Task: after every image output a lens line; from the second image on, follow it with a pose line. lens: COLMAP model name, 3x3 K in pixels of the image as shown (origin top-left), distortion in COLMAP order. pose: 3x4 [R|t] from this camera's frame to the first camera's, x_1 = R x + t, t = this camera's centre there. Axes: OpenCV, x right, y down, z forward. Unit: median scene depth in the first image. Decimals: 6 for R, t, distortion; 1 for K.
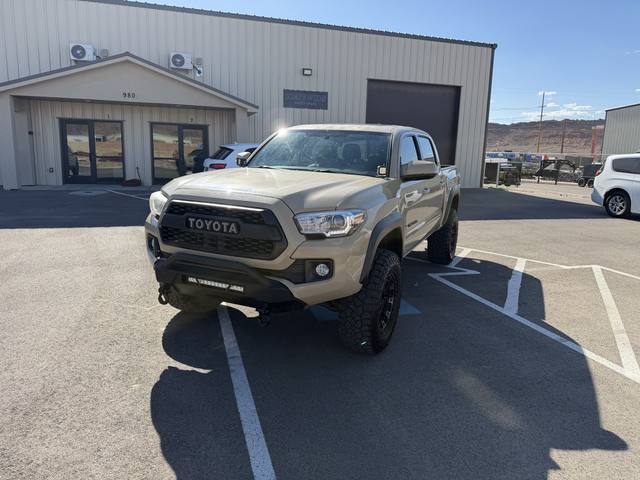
lens RADIAL K [[457.5, 0, 321.1], [0, 457.5, 234.7], [0, 0, 1]] dist [0.003717, -0.002609]
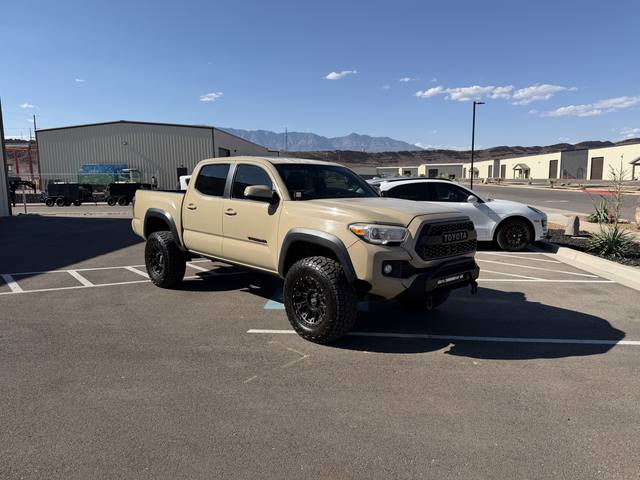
lens RADIAL K [[457.5, 0, 321.5], [0, 457.5, 245.7], [0, 0, 1]] dist [0.003717, -0.002609]
pose [[0.363039, -0.160209, 0.917898, -1.596205], [0.174739, 0.979336, 0.101821, -0.197014], [-0.915243, 0.123427, 0.383532, 0.796116]]
